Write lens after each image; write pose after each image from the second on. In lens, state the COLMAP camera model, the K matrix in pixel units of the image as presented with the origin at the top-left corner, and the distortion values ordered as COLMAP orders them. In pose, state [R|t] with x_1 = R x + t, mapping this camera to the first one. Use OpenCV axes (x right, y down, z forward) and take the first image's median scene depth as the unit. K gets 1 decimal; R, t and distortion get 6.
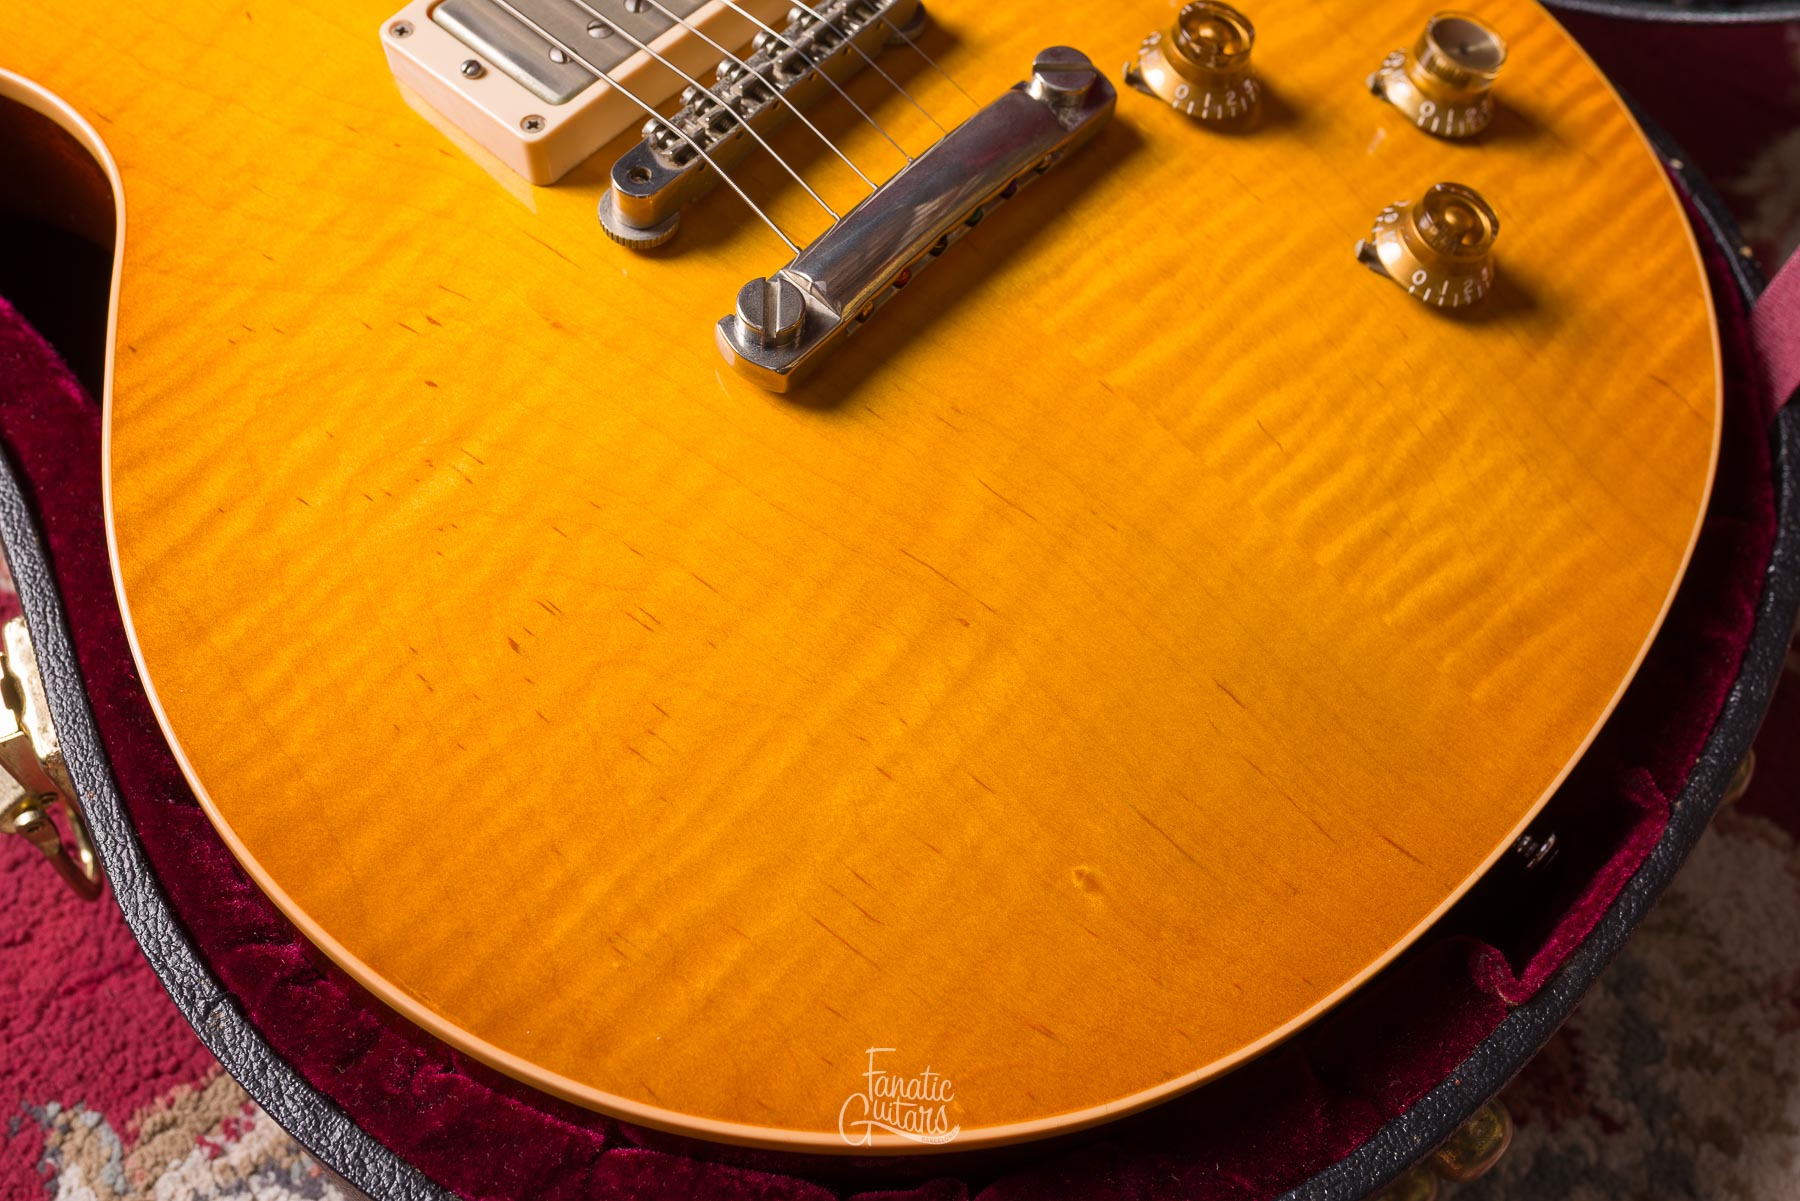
lens RADIAL K [[1798.1, 0, 906.3], [0, 1798.1, 600.3], [0, 0, 1]] dist [0.005183, -0.011948]
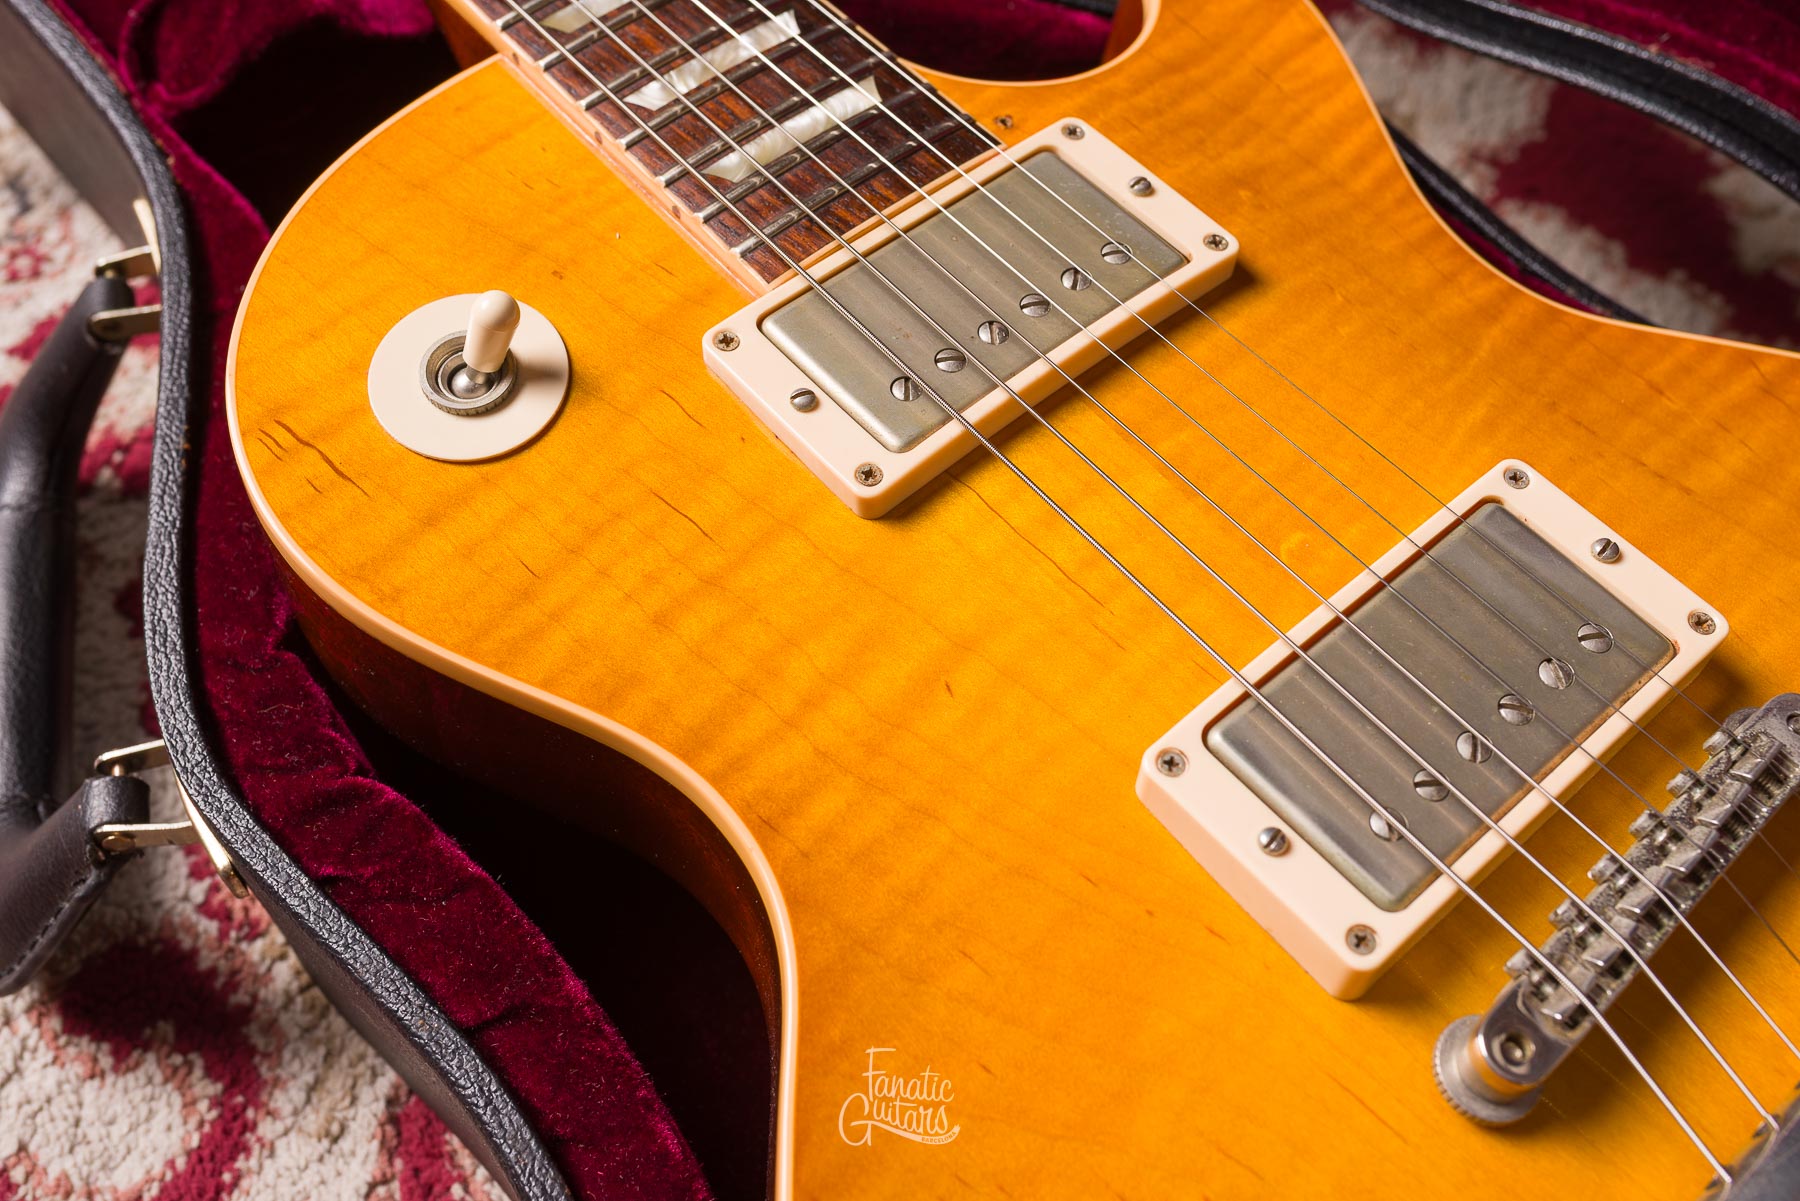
lens RADIAL K [[1806.2, 0, 902.5], [0, 1806.2, 602.8], [0, 0, 1]] dist [0.002110, -0.007125]
pose [[0.991589, 0.106067, -0.074176, -0.329088], [-0.109039, 0.993340, -0.037229, -0.328730], [0.069733, 0.045004, 0.996550, 0.215556]]
